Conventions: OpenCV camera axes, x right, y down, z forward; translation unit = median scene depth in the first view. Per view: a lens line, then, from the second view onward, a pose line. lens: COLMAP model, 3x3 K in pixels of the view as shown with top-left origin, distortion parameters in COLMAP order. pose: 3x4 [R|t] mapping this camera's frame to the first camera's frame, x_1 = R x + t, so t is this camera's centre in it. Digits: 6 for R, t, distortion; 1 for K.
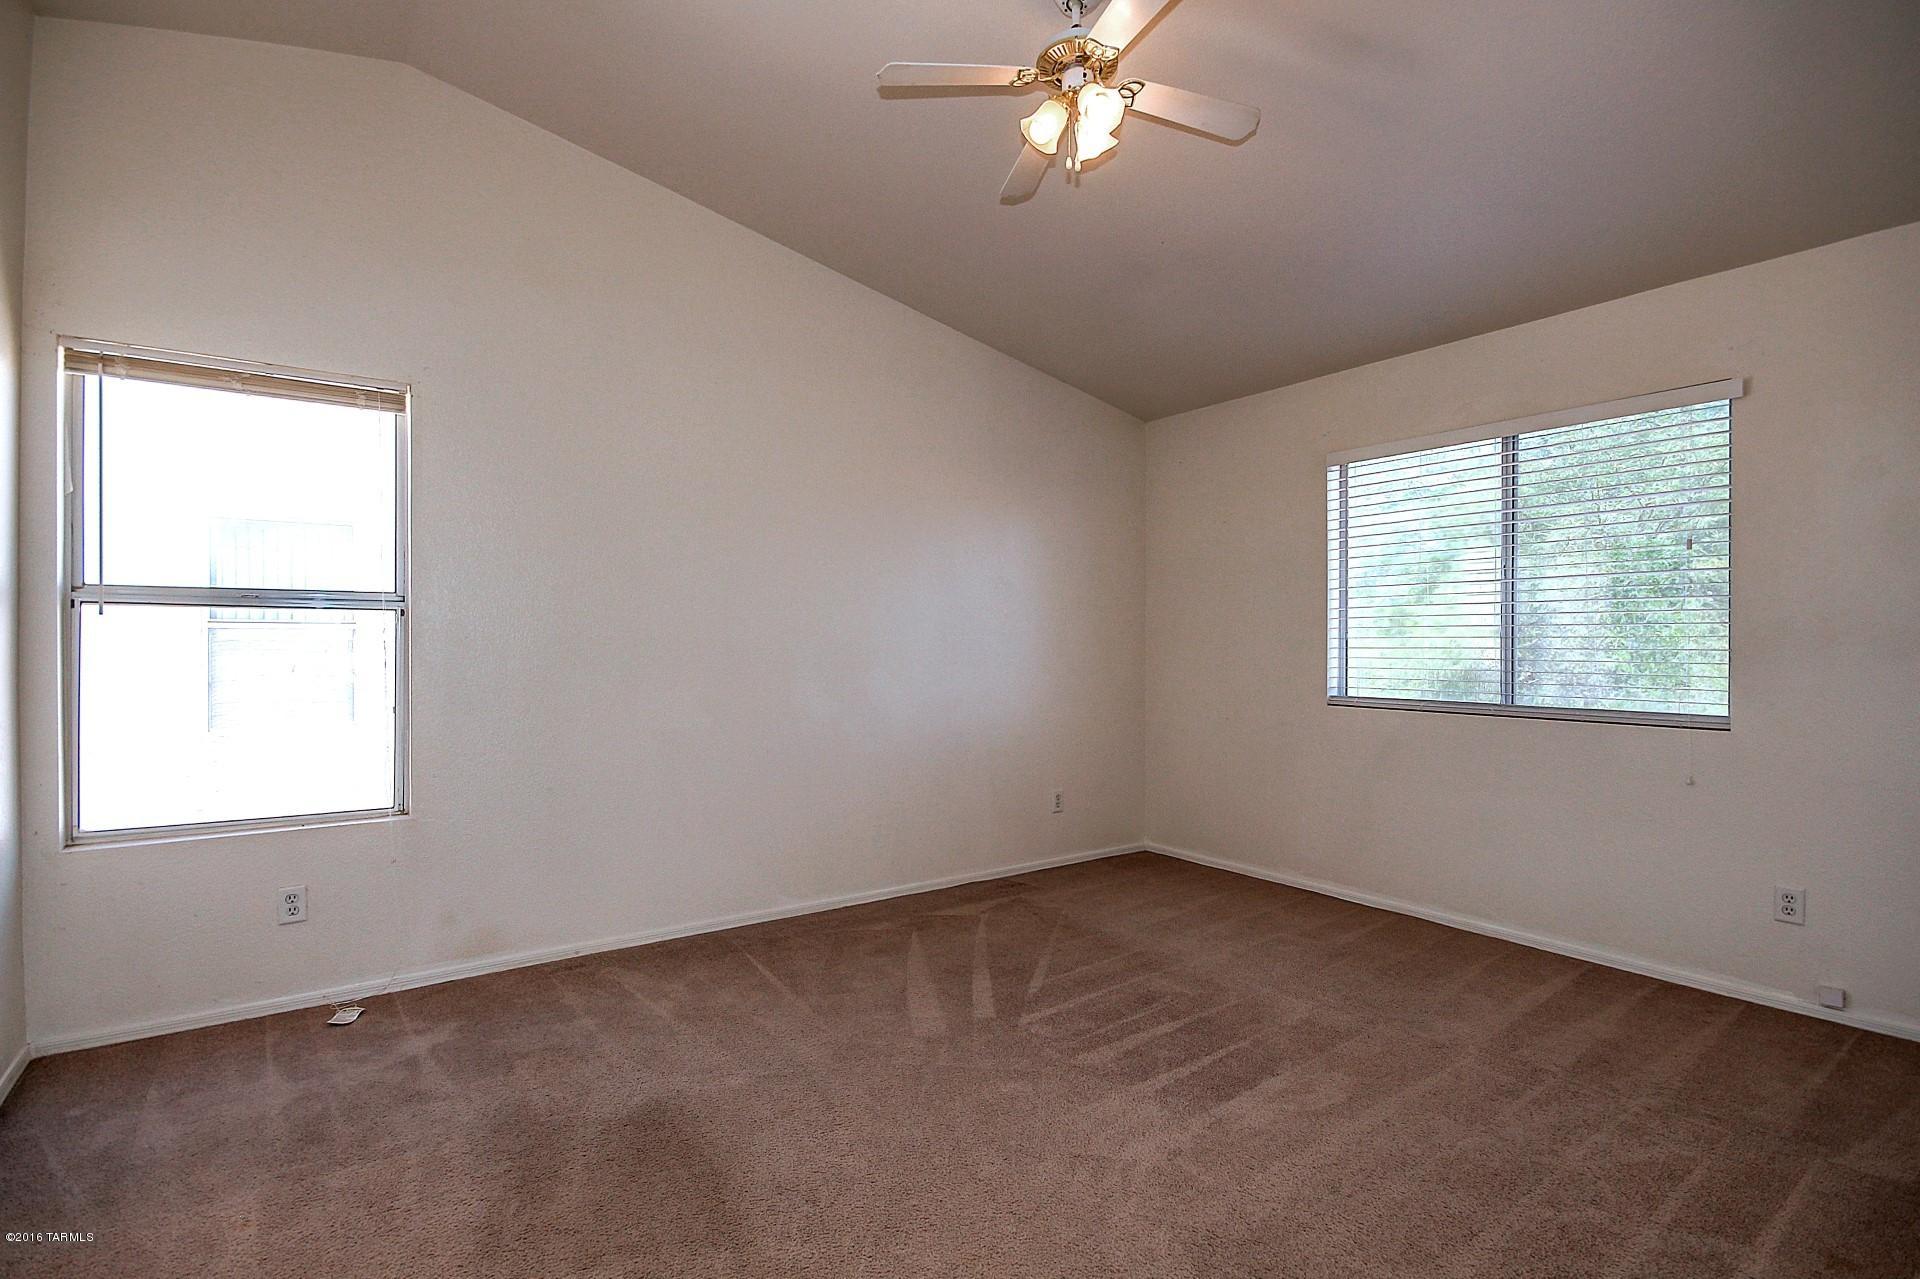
lens RADIAL K [[928.1, 0, 955.7], [0, 928.1, 633.8], [0, 0, 1]] dist [-0.008772, 0.001400]
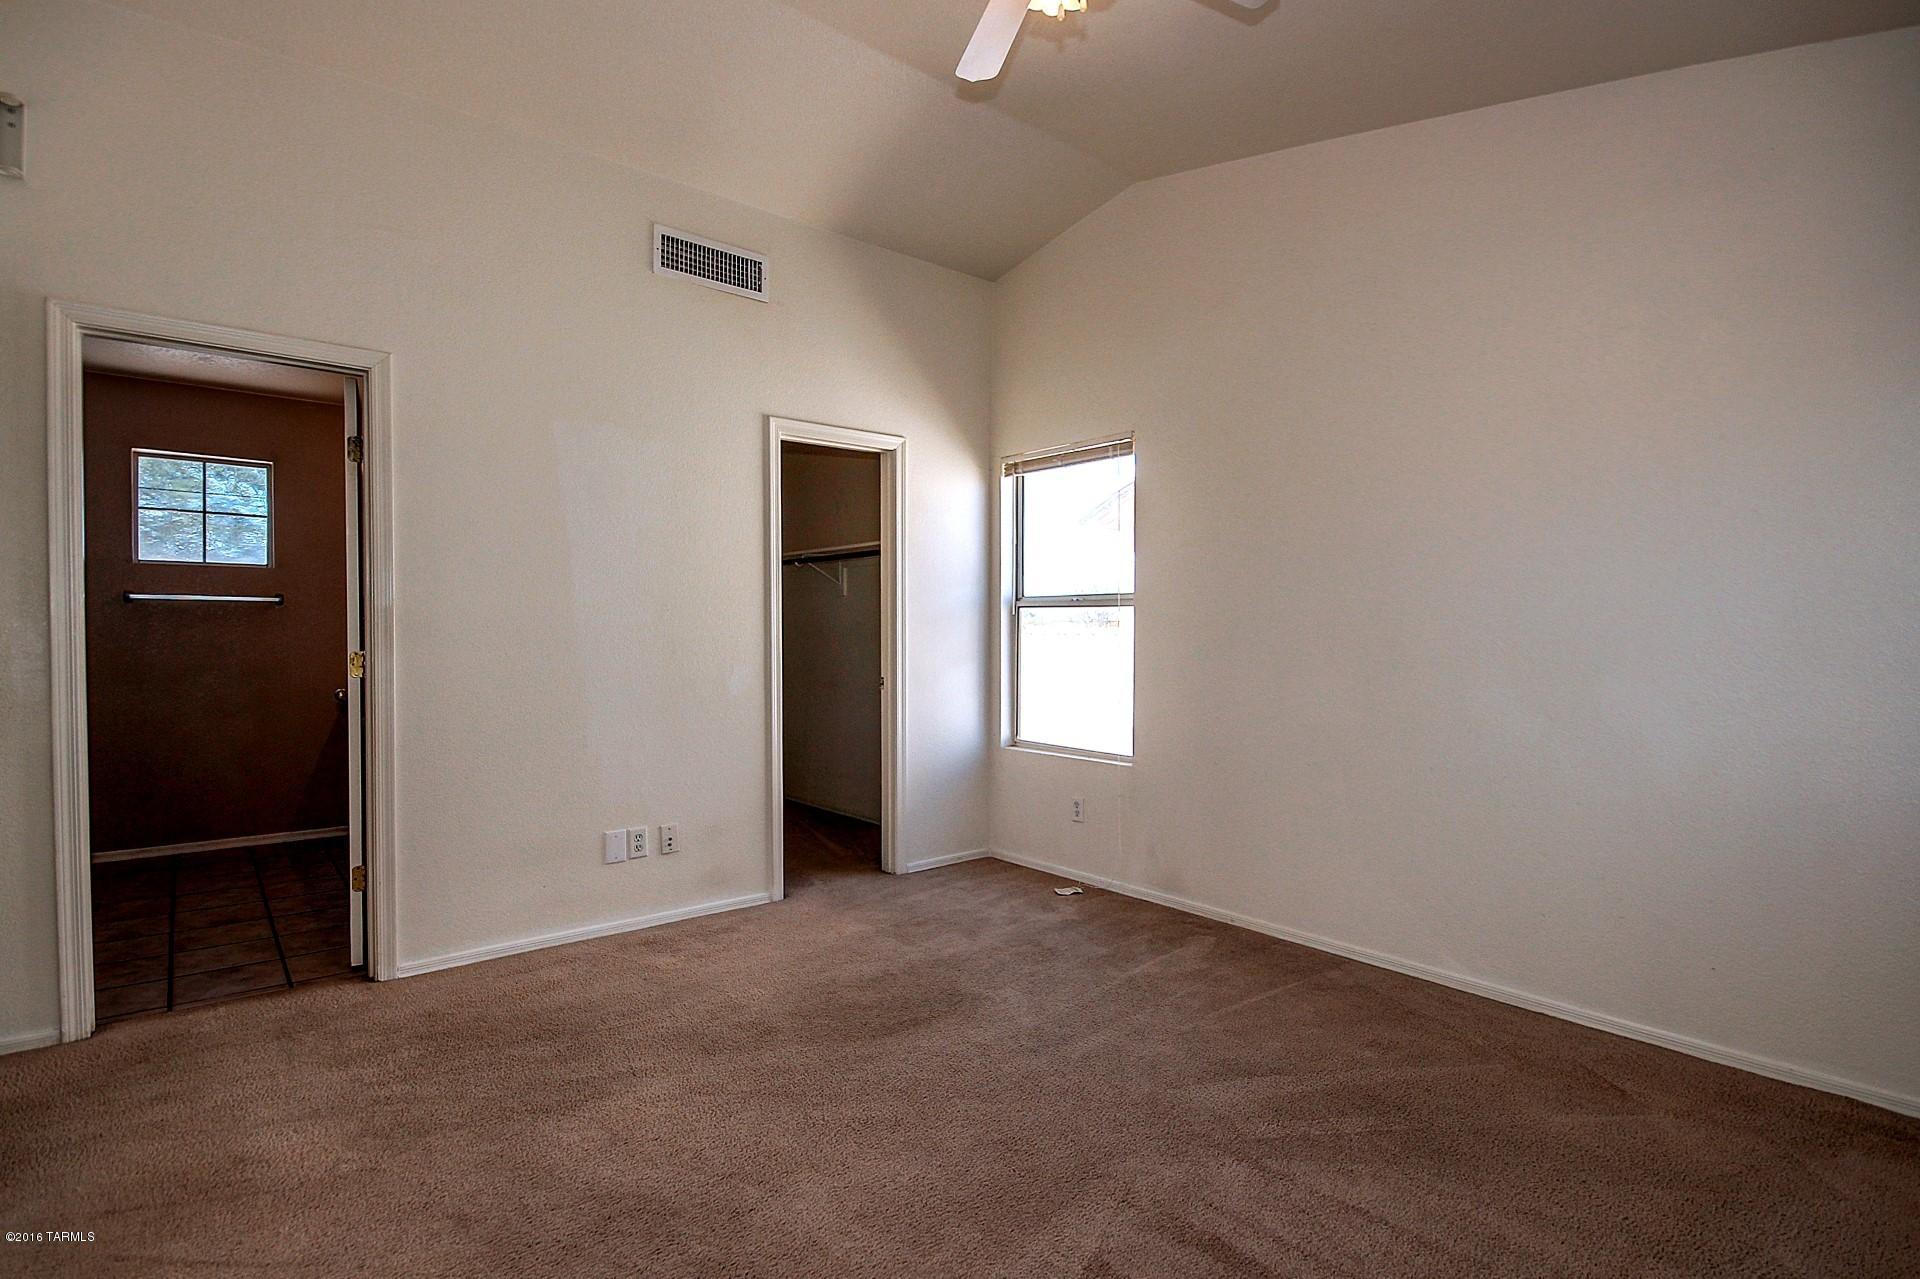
lens RADIAL K [[928.1, 0, 957.9], [0, 928.1, 646.0], [0, 0, 1]] dist [-0.008772, 0.001400]
pose [[0.072217, 0.014192, -0.997288, 0.711838], [0.000840, 0.999898, 0.014290, 0.012071], [0.997389, -0.001869, 0.072197, 0.682956]]
